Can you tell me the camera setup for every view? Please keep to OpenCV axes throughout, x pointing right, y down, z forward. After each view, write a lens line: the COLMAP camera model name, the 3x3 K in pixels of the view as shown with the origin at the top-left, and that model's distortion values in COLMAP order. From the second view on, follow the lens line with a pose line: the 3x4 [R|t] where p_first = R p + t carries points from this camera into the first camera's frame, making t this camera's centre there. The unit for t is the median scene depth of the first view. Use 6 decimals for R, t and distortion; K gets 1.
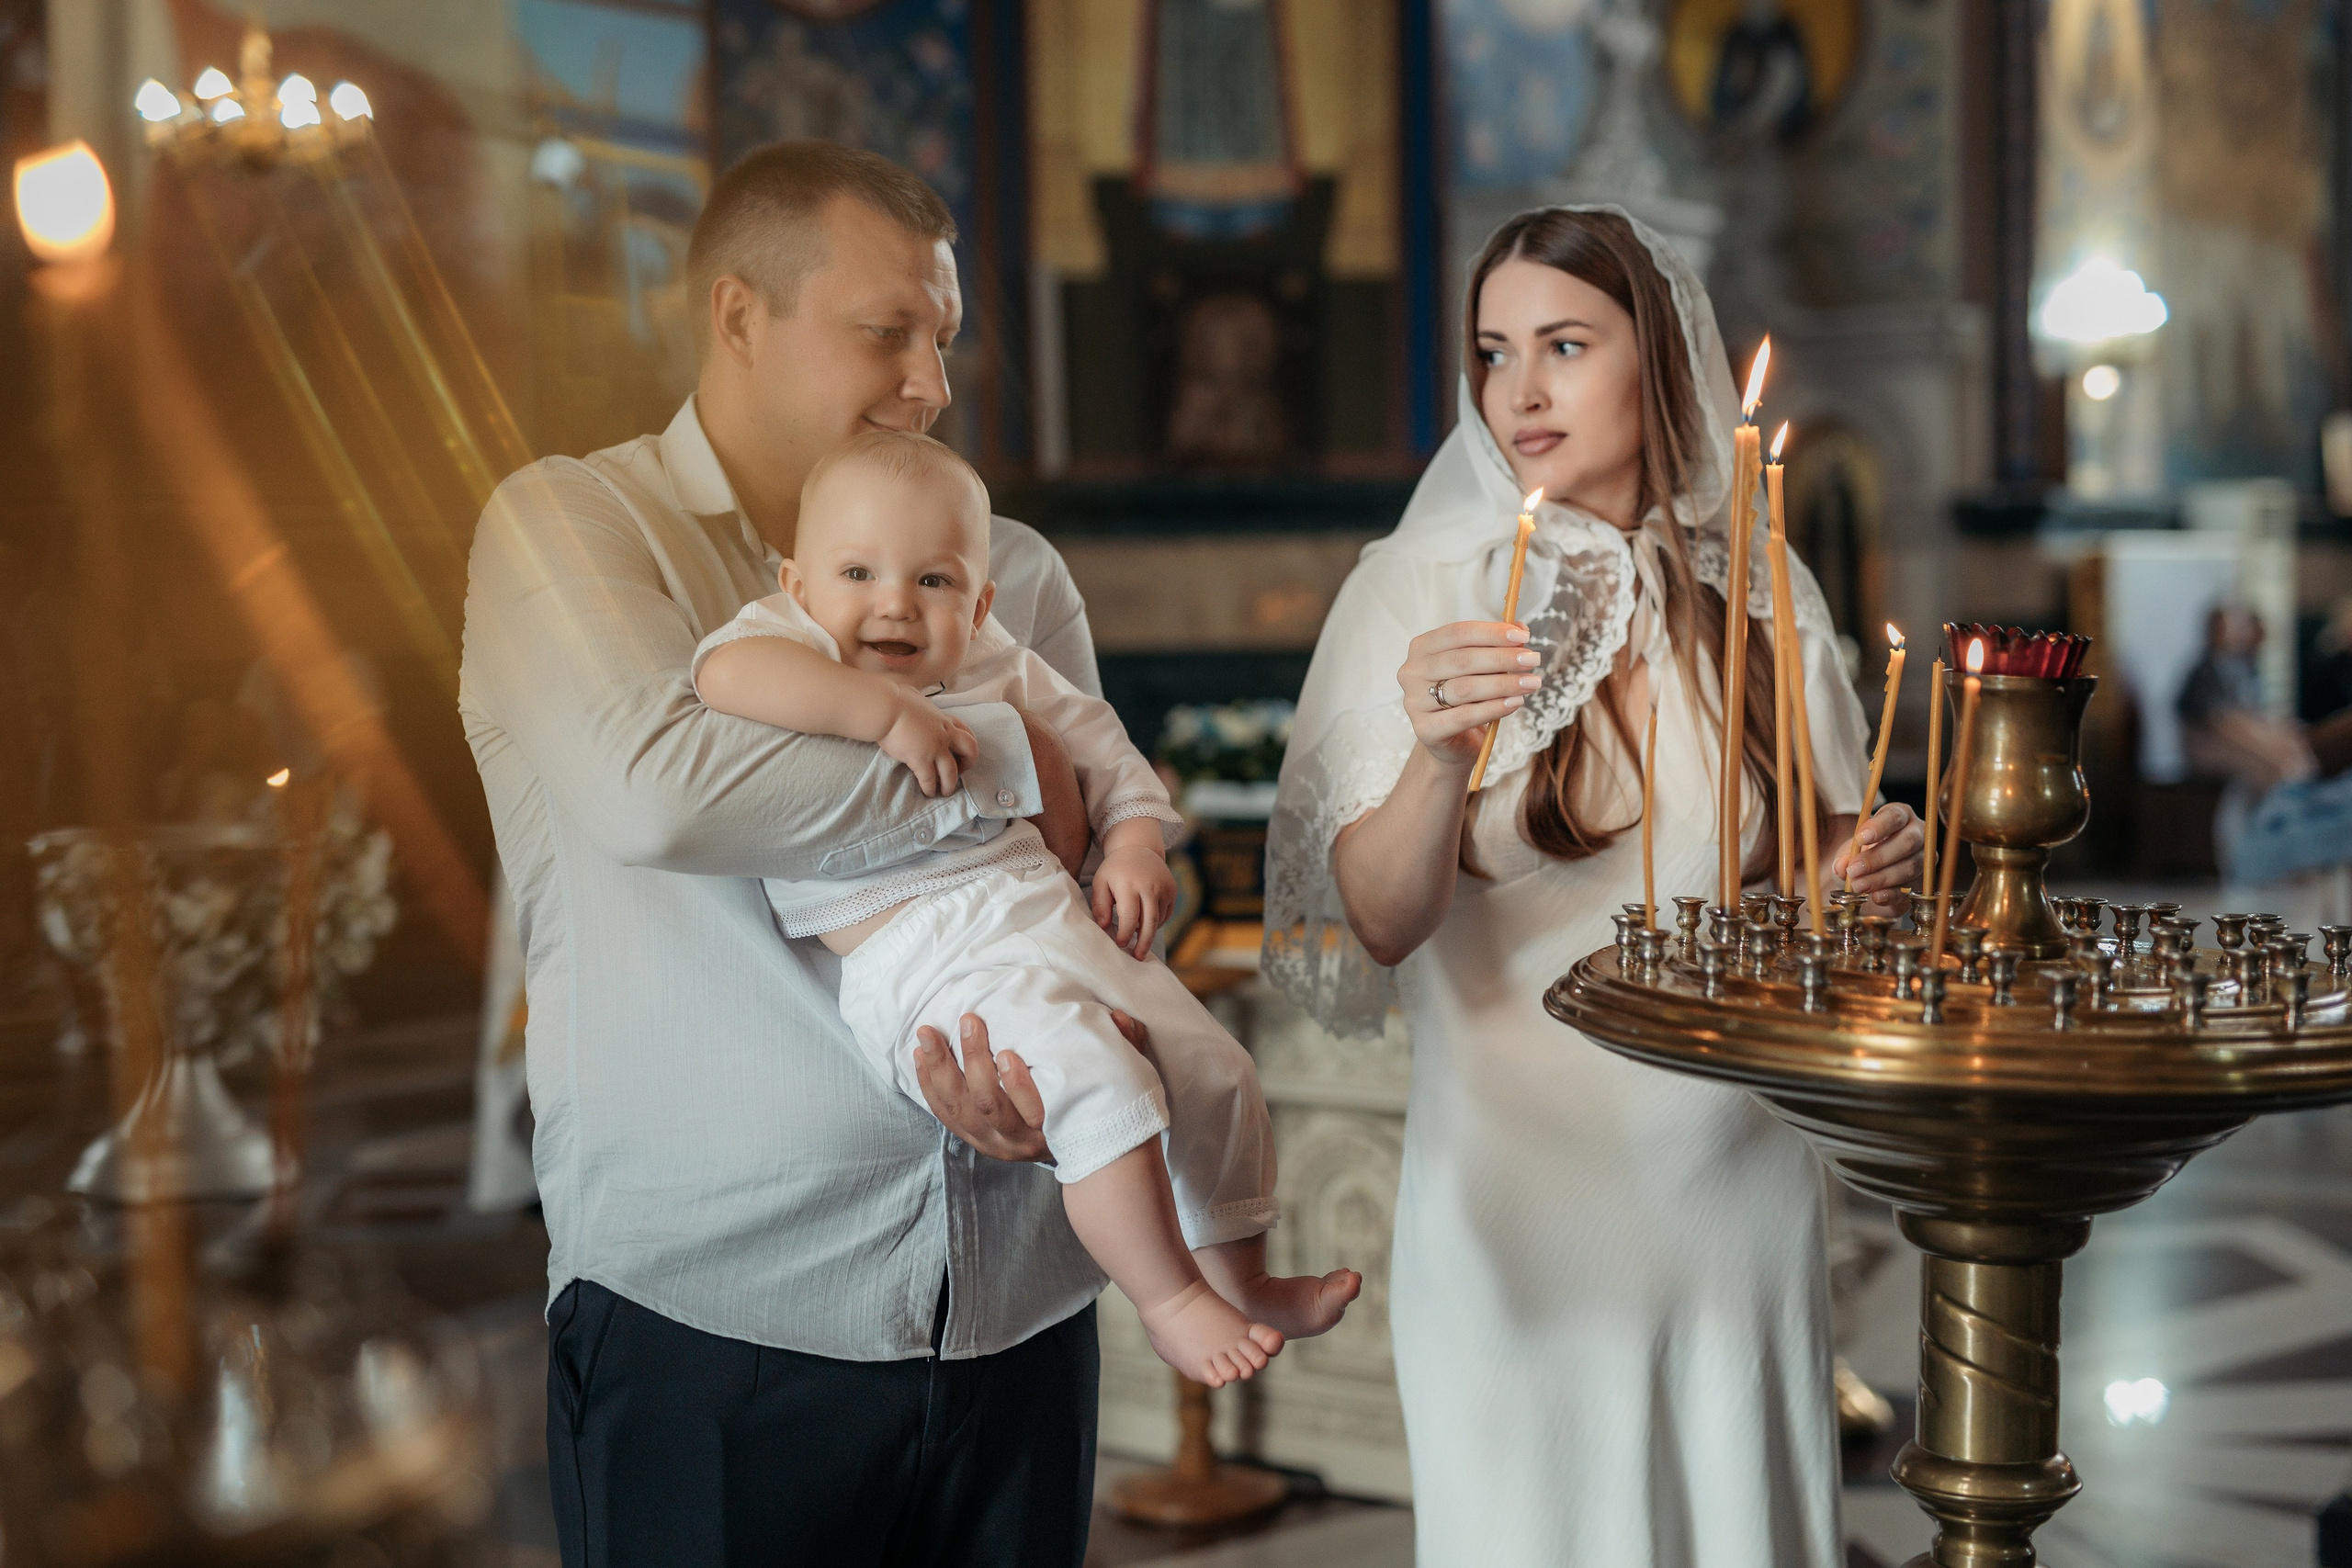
lens RADIAL K [[3399.7, 0, 1178.9], [0, 3399.7, 814.2], [0, 0, 1]] dist [0.126343, -0.530830]
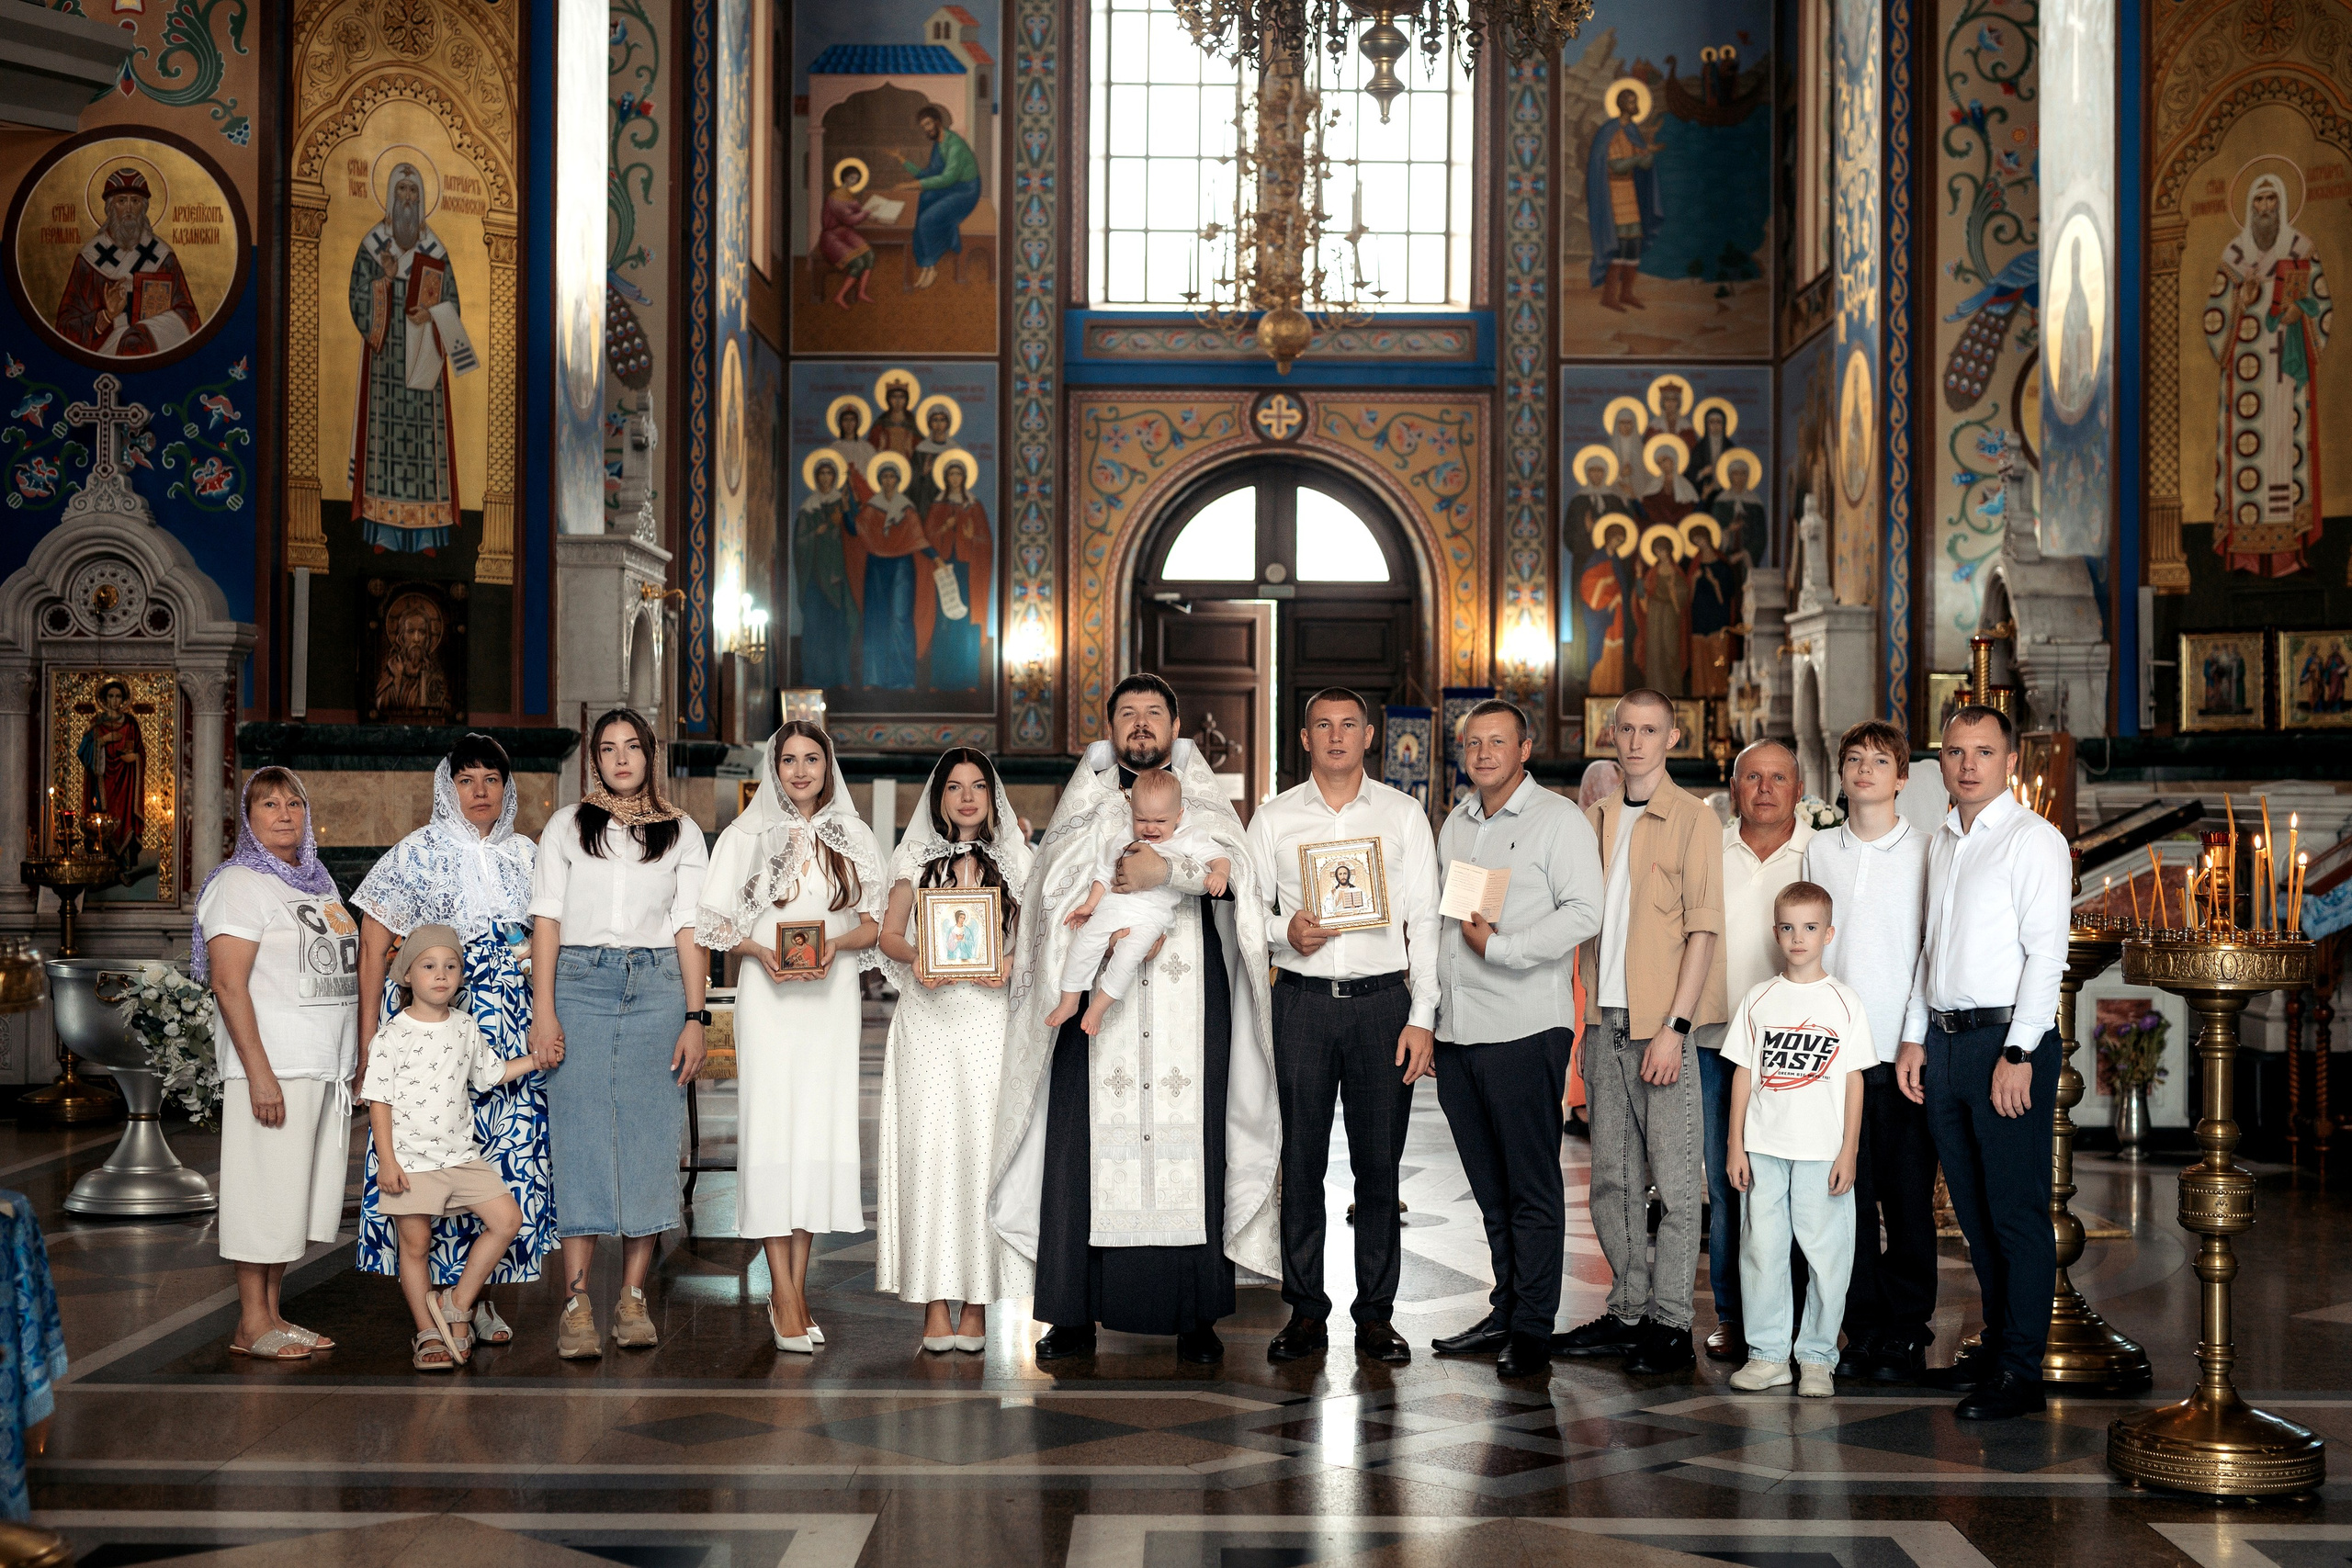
lens RADIAL K [[3250.9, 0, 1176.0], [0, 3250.9, 784.0], [0, 0, 1]] dist [-0.006936, -0.005390]
pose [[0.815942, 0.024251, 0.577625, -0.543817], [0.014446, 0.997953, -0.062304, 0.011897], [-0.577954, 0.059181, 0.813921, -0.271791]]
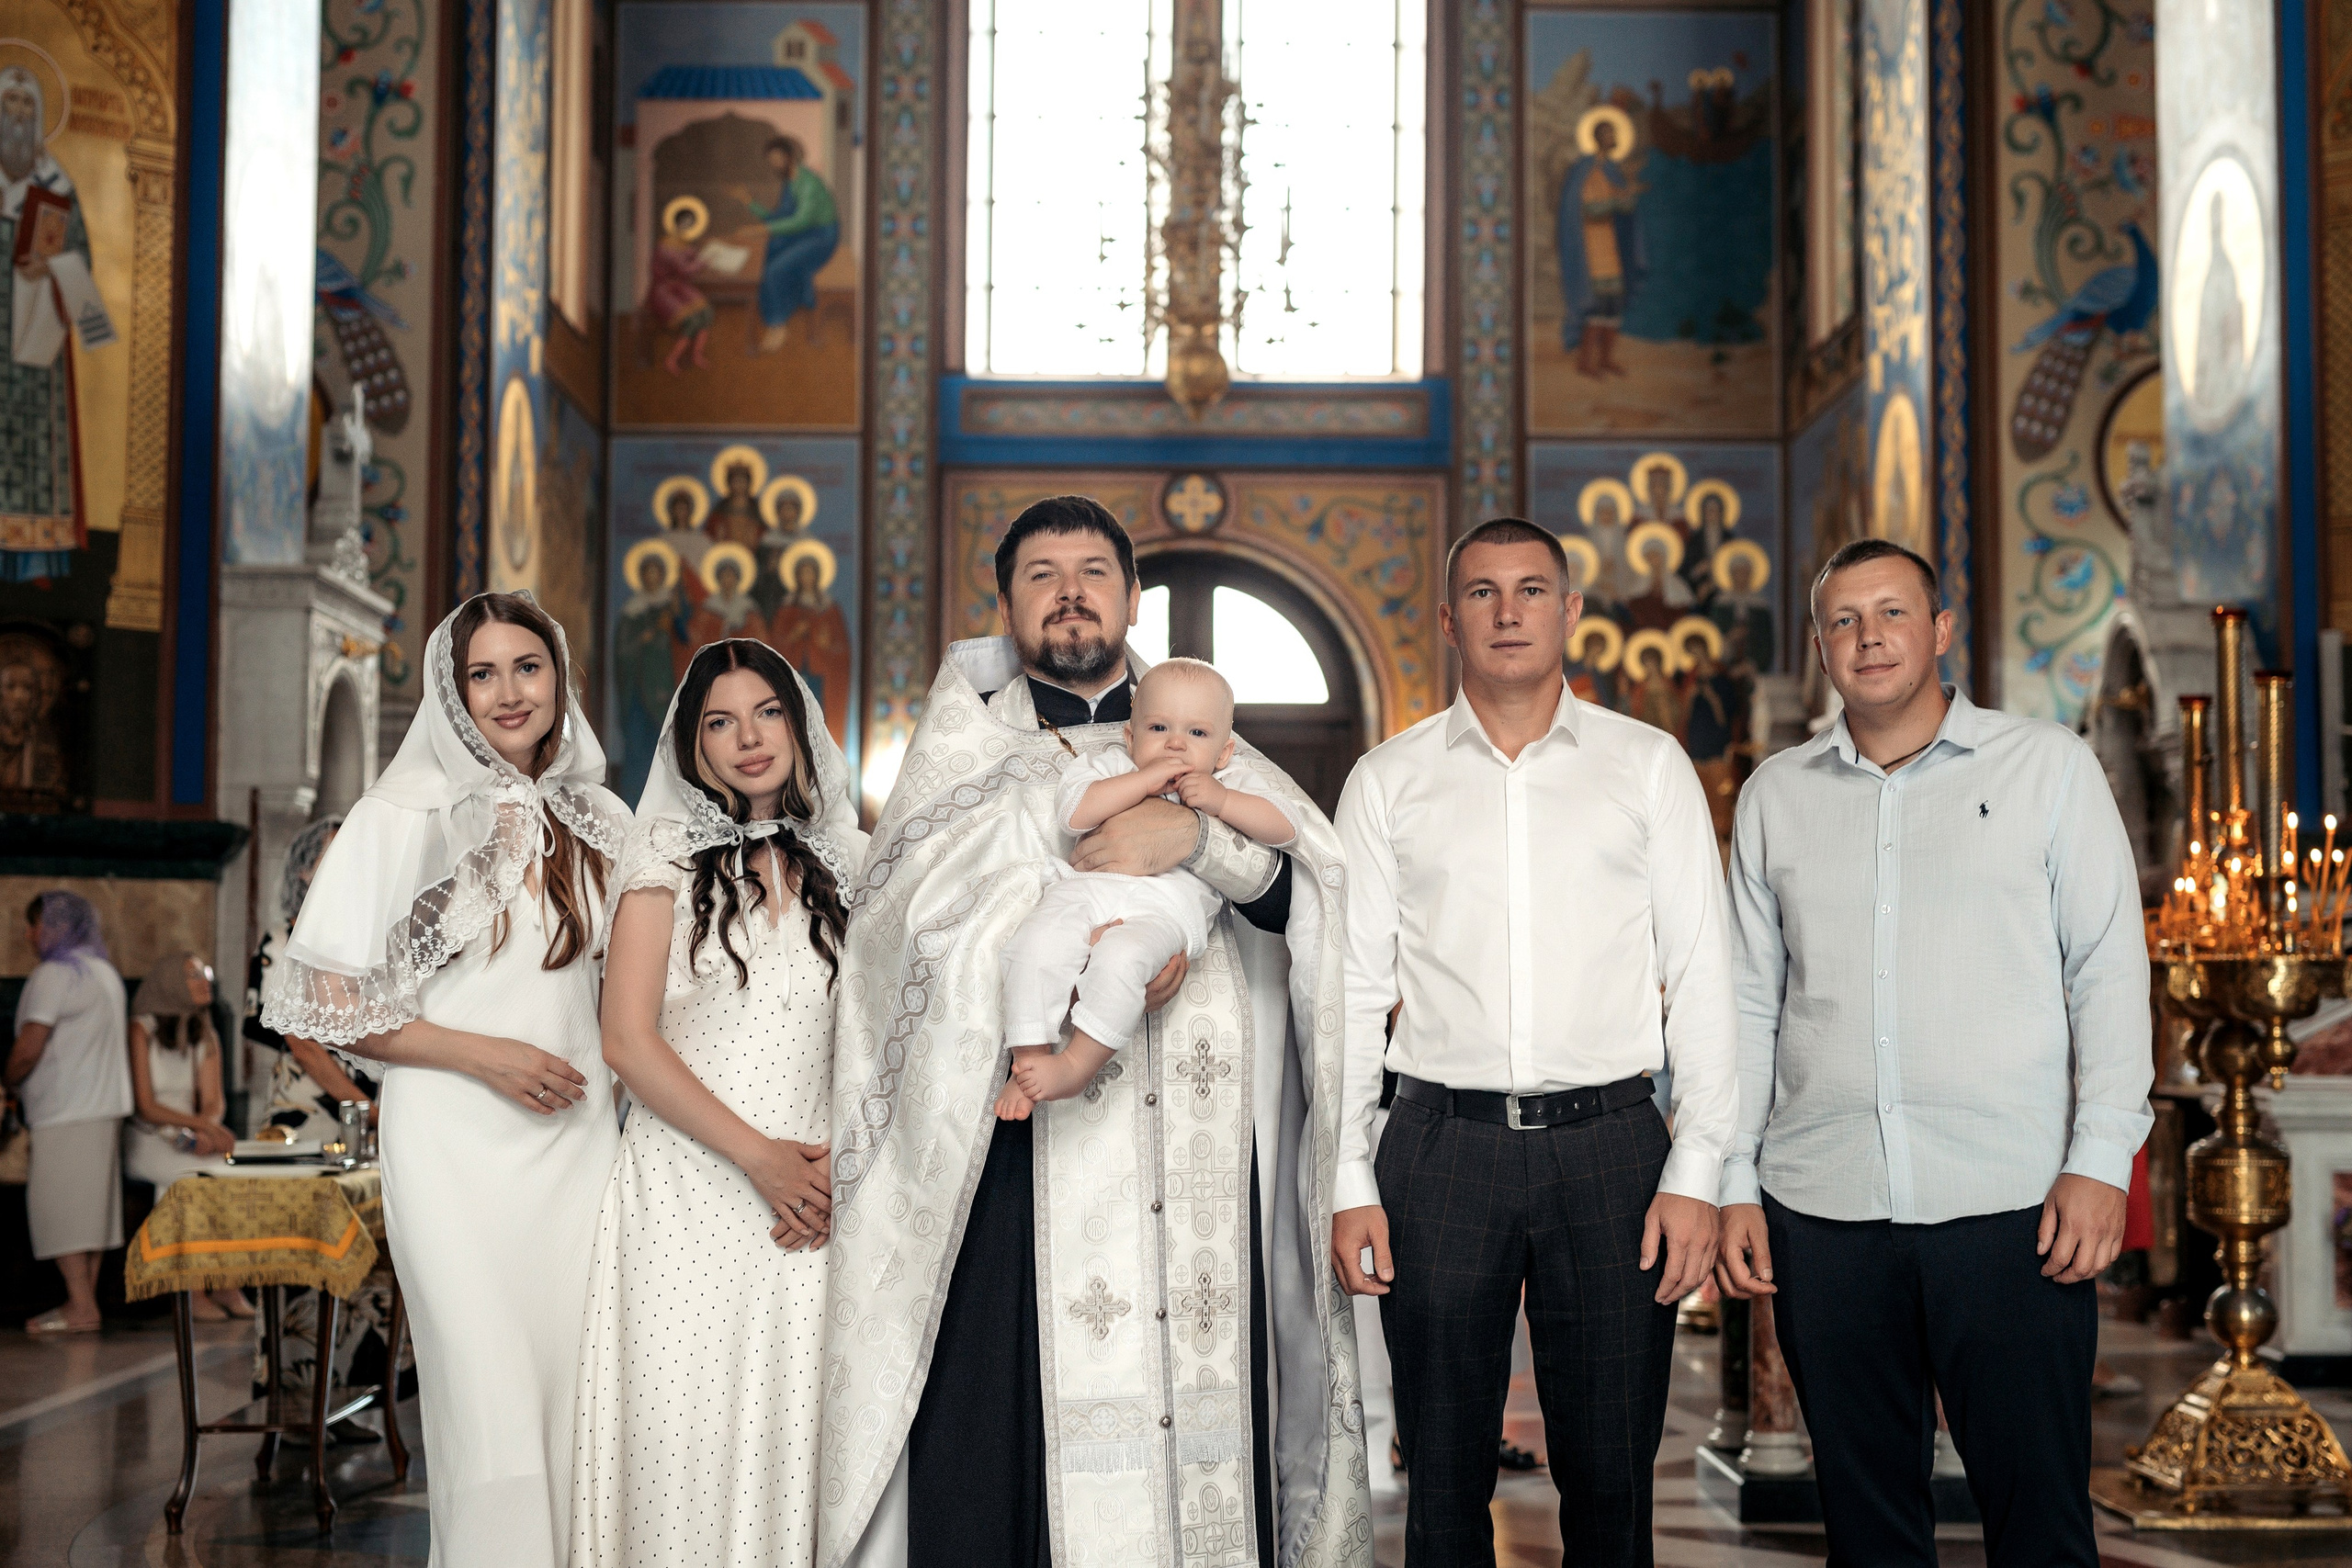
lens RADIAL K [[3409.6, 0, 1176.0], [0, 3409.6, 784.0], [0, 0, 1]] dist [0.014957, -0.007953]
pose [[0.802847, 0.059454, 0.593214, -0.344924], [0.017387, 0.992257, -0.122979, 0.025946], [-0.595932, 0.109047, 0.795596, -0.022117]]
